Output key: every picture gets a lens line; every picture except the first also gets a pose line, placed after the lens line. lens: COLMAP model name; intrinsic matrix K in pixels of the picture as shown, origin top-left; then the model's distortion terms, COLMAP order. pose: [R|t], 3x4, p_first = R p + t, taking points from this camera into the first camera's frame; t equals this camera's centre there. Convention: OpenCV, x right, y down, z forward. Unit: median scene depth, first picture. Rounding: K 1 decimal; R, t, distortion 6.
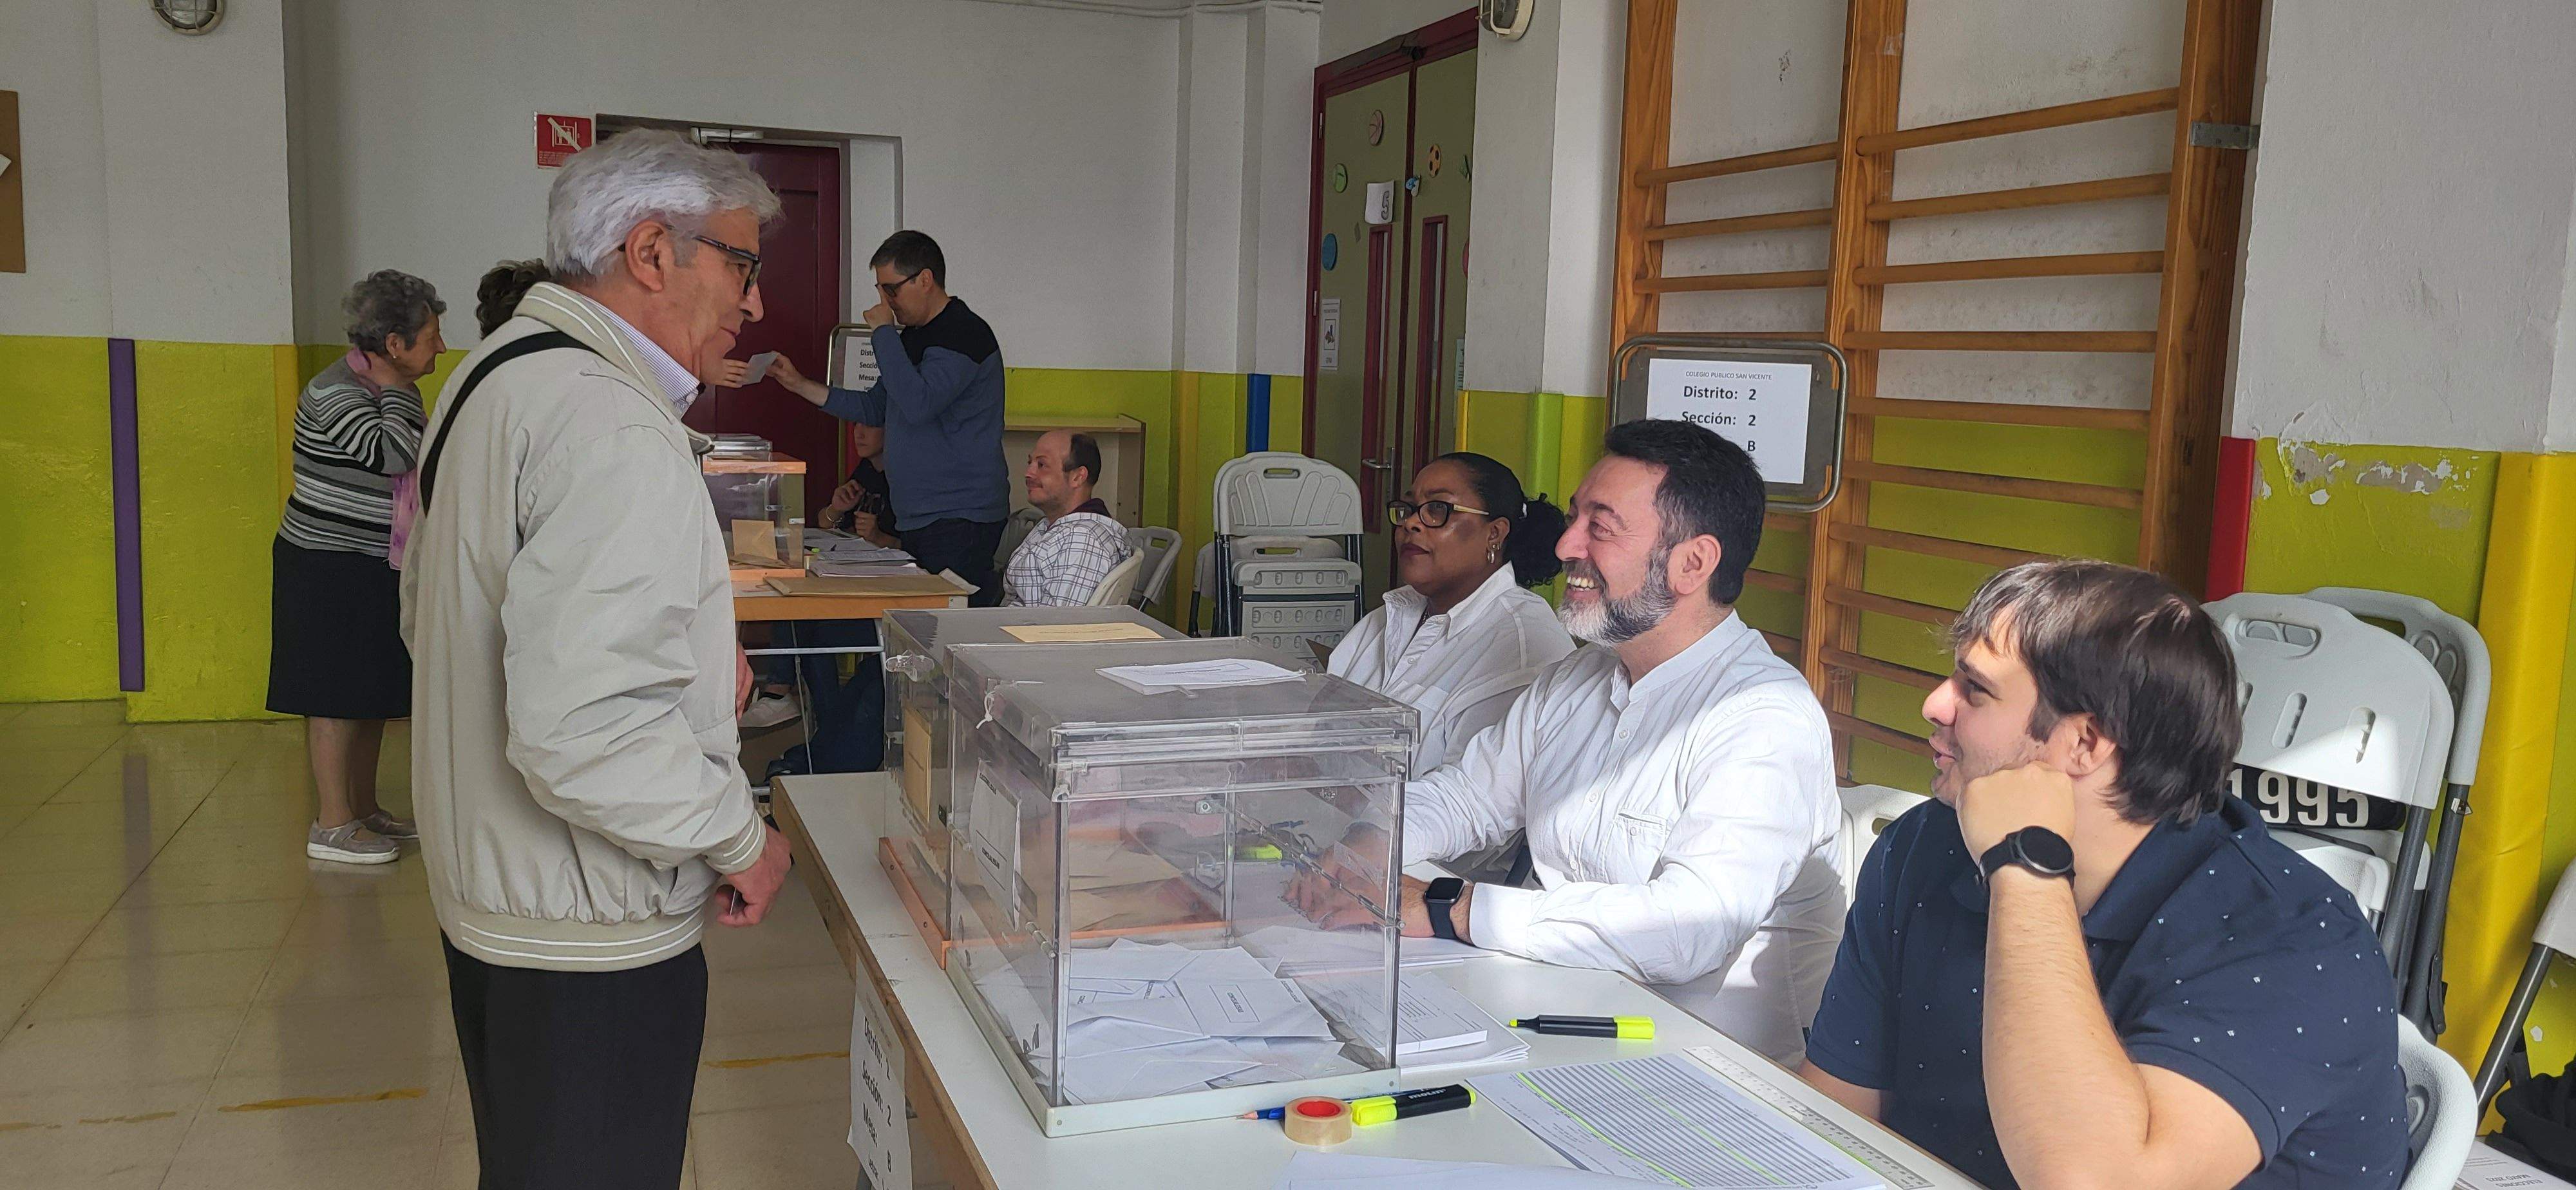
lens RADIAL K [[2016.0, 0, 1304.7], [0, 2016.0, 590.6], [0, 0, 1]] dist [0.037212, -0.001507]
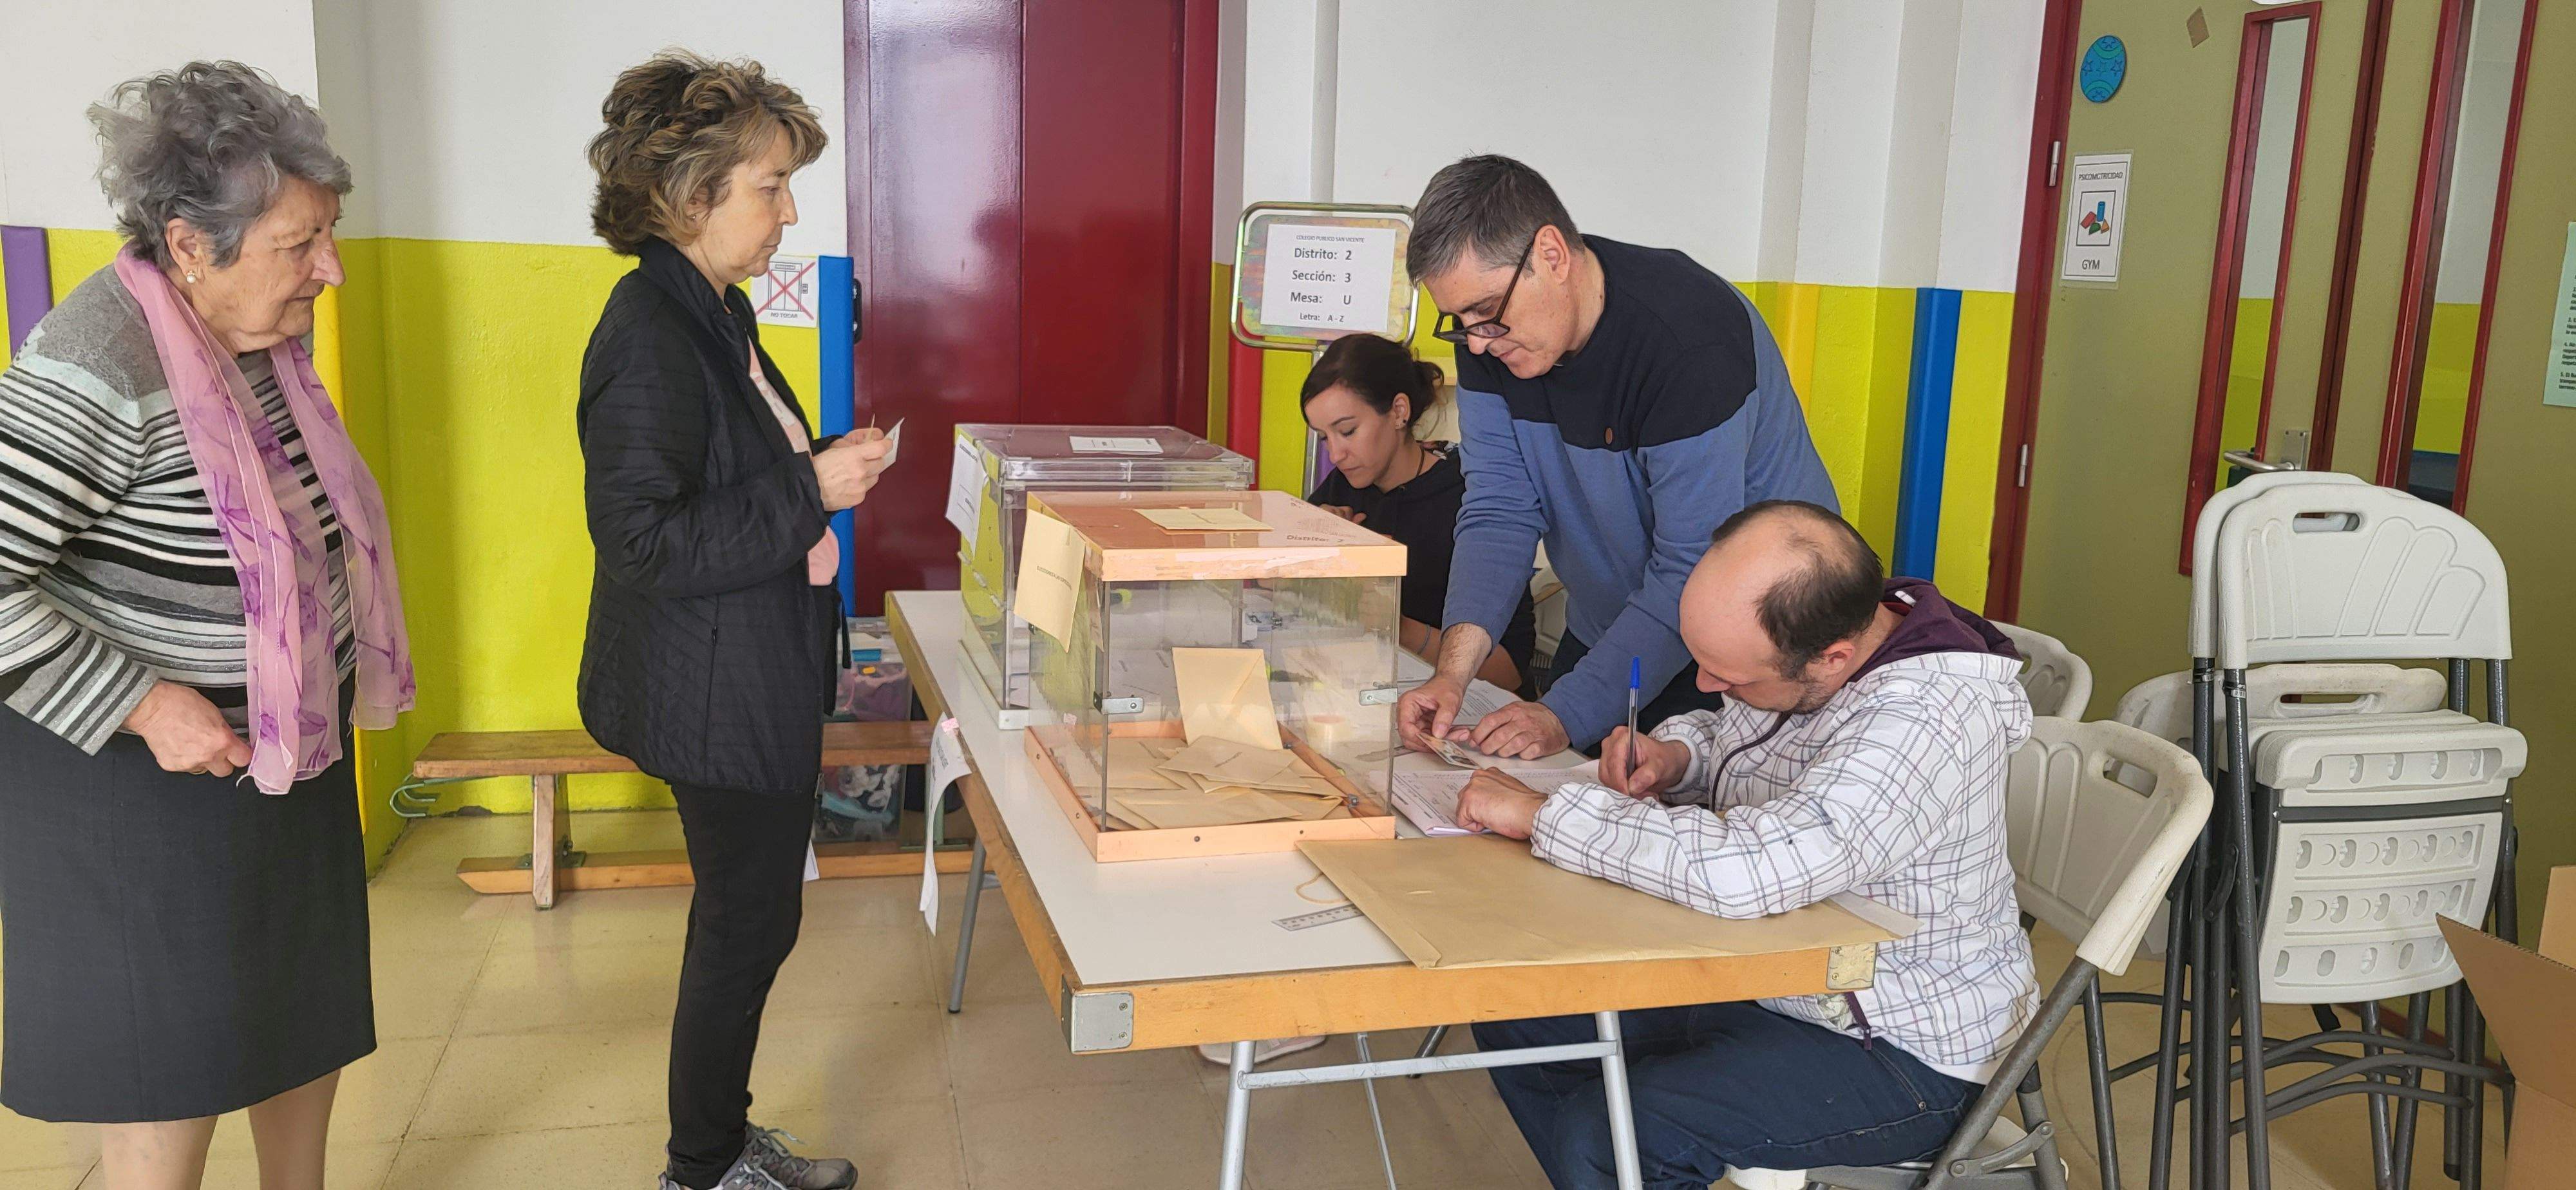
lens RADIAL K [[2016.0, 0, 1304.7], [0, 2016.0, 590.6], [0, 0, 1]] dist [0.037212, -0.001507]
pose [[0.995333, 0.017001, -0.094988, -0.195345], [-0.012097, 0.998576, 0.051967, -0.063720], [0.095736, -0.050575, 0.994121, 0.522386]]
